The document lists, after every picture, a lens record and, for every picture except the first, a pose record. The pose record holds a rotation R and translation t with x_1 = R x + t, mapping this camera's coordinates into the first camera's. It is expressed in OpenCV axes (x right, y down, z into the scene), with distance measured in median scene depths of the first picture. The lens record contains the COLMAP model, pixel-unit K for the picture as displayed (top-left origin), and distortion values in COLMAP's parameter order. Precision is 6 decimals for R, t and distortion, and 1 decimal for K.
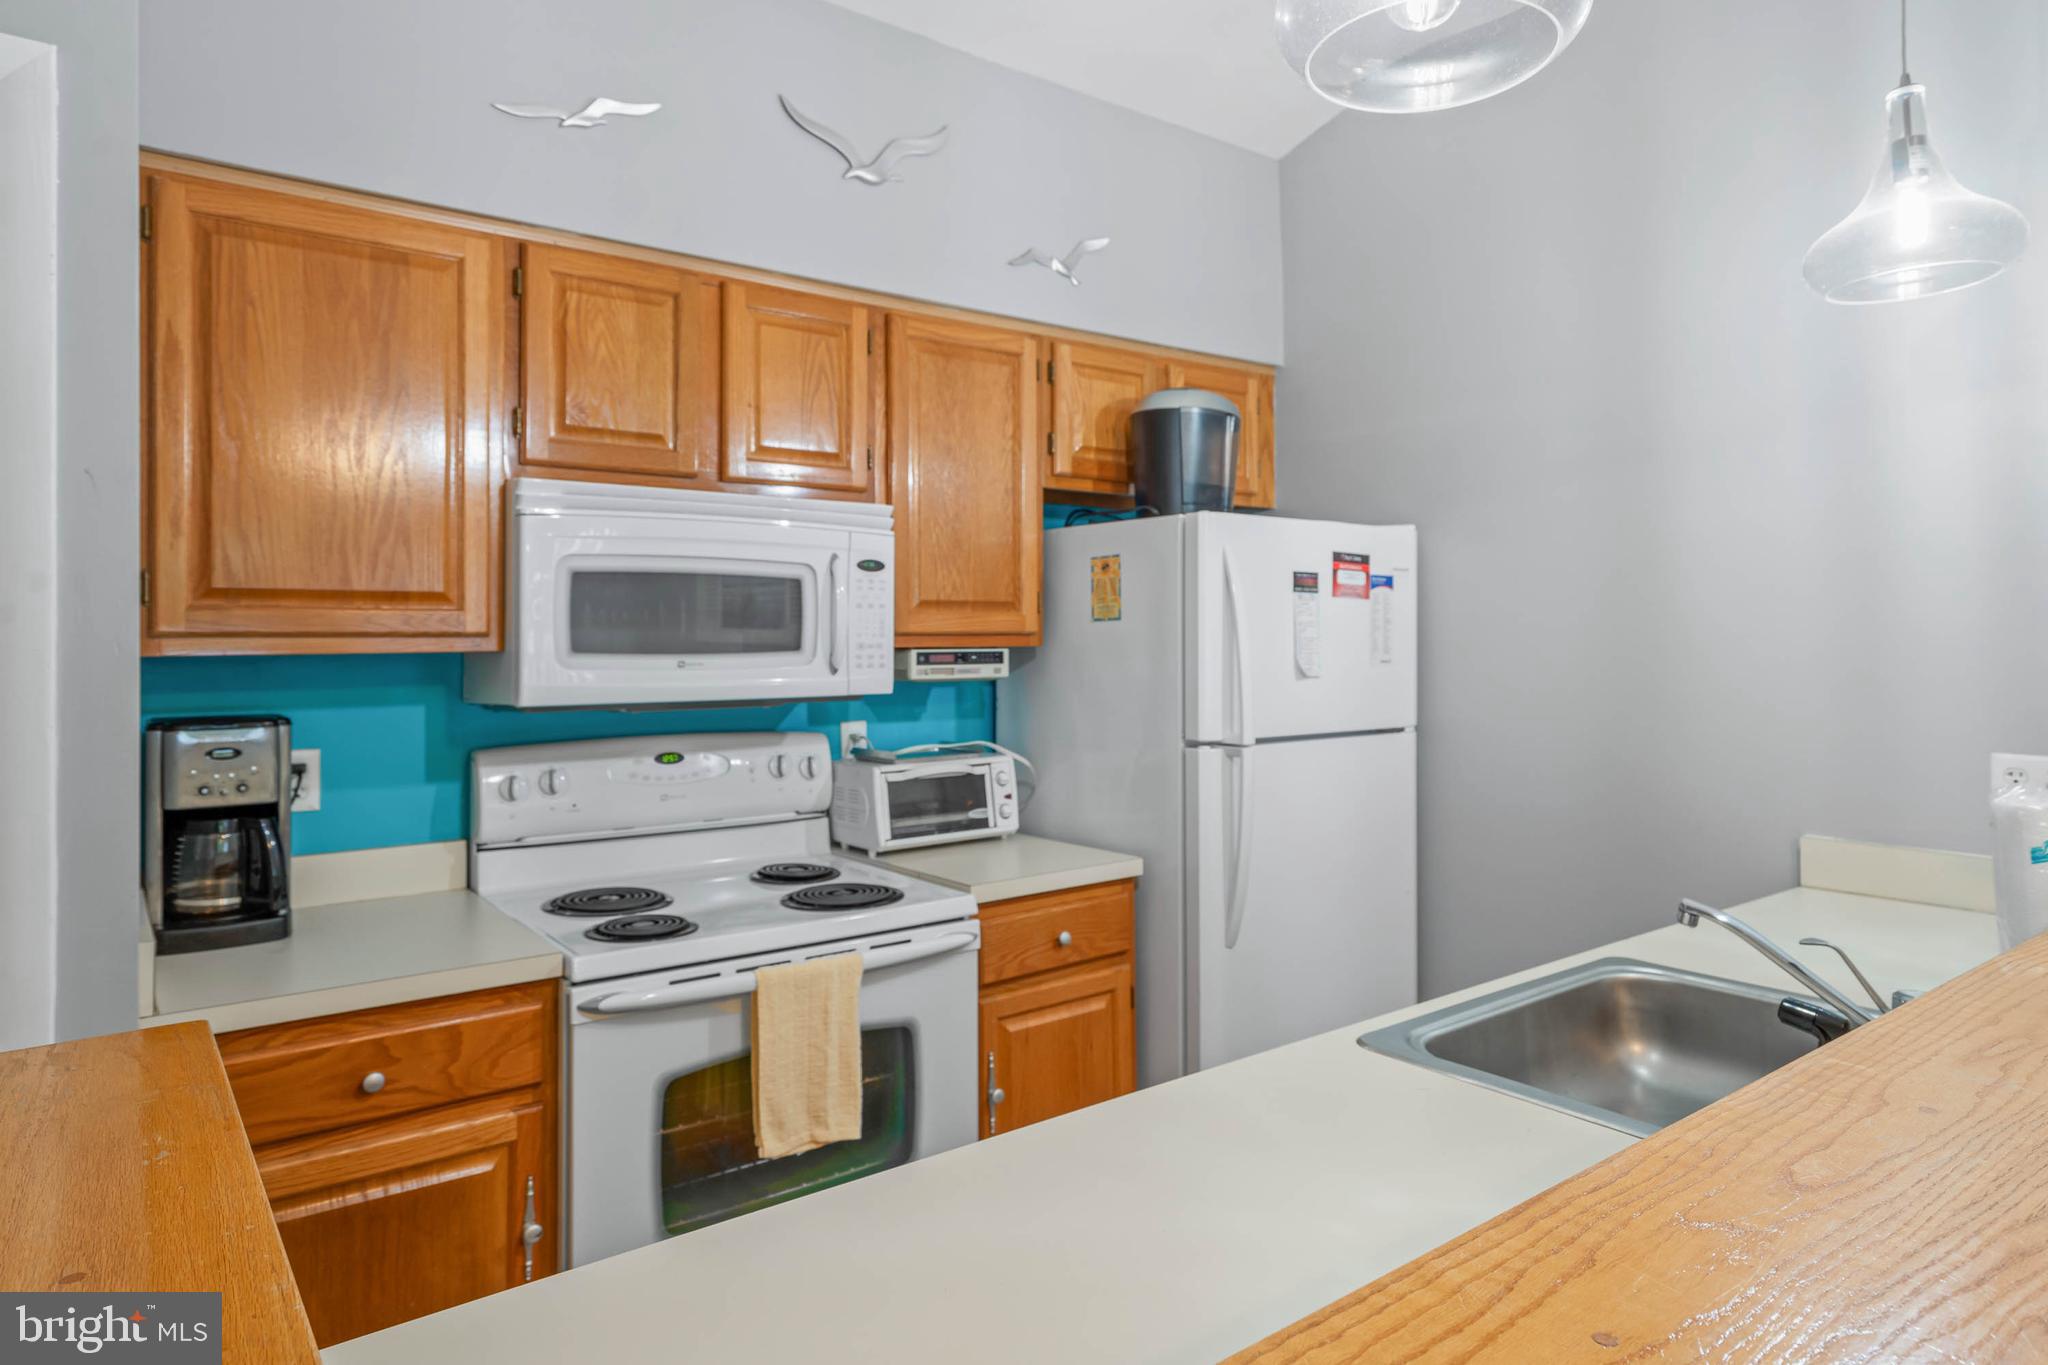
lens RADIAL K [[1205.2, 0, 1025.1], [0, 1205.2, 628.2], [0, 0, 1]] dist [0.001540, 0.000248]
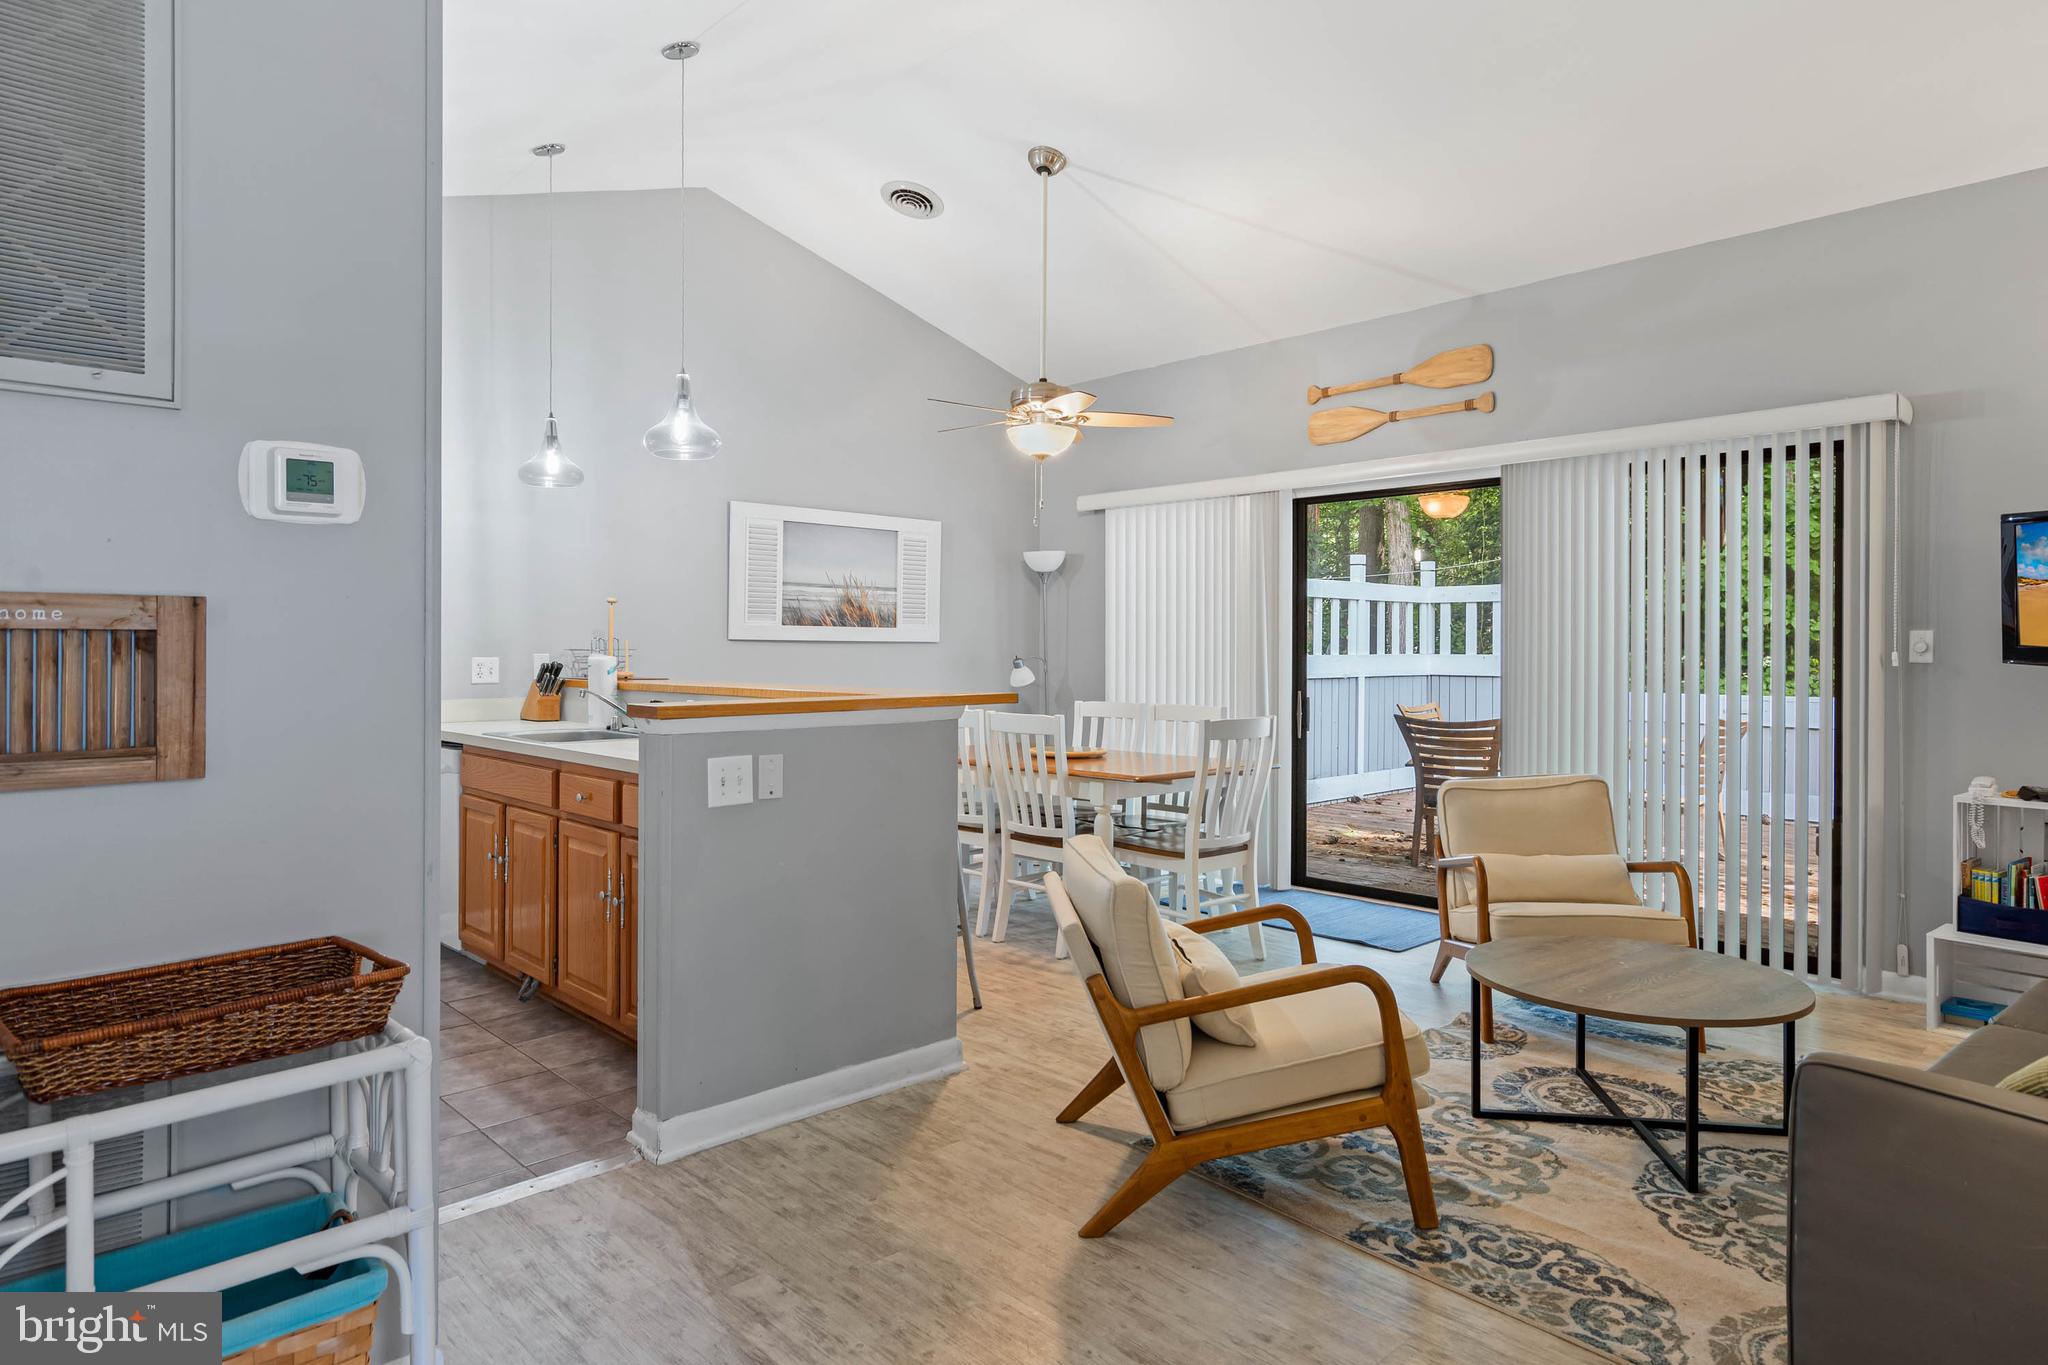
lens RADIAL K [[1216.4, 0, 1018.0], [0, 1216.4, 645.6], [0, 0, 1]] dist [0.004411, 0.001739]
pose [[-0.097300, 0.003796, 0.995248, -1.416917], [-0.010921, 0.999928, -0.004882, 0.062340], [-0.995195, -0.011344, -0.097252, 0.100929]]
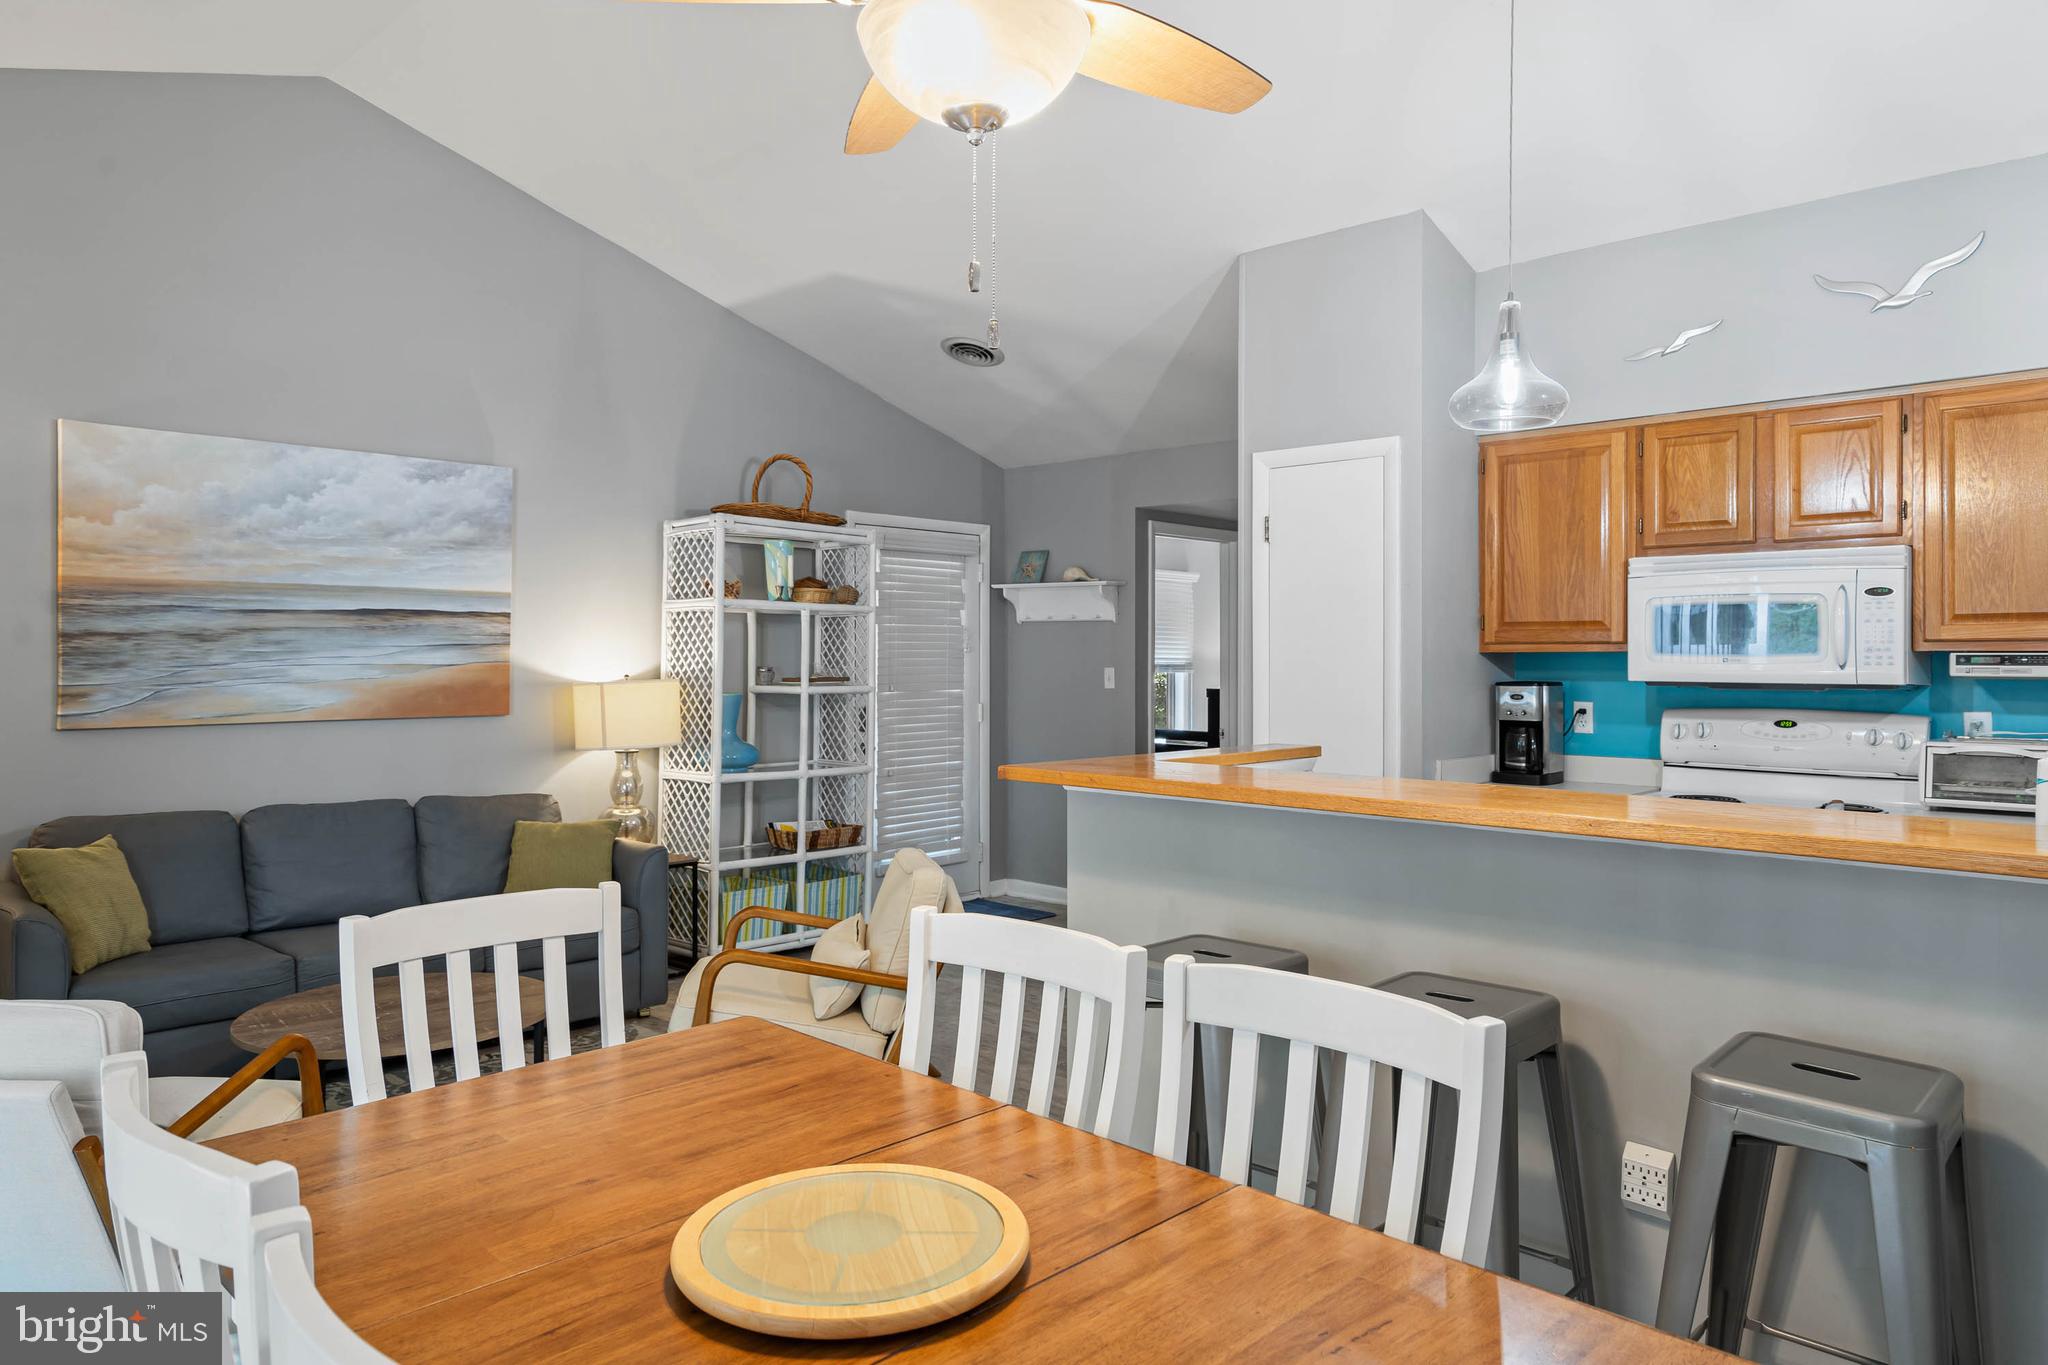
lens RADIAL K [[1330.9, 0, 1026.3], [0, 1330.9, 655.8], [0, 0, 1]] dist [0.004572, 0.001121]
pose [[0.159940, 0.005164, -0.987113, 1.149237], [0.006395, 0.999960, 0.006267, 0.005652], [0.987106, -0.007315, 0.159901, -0.198041]]
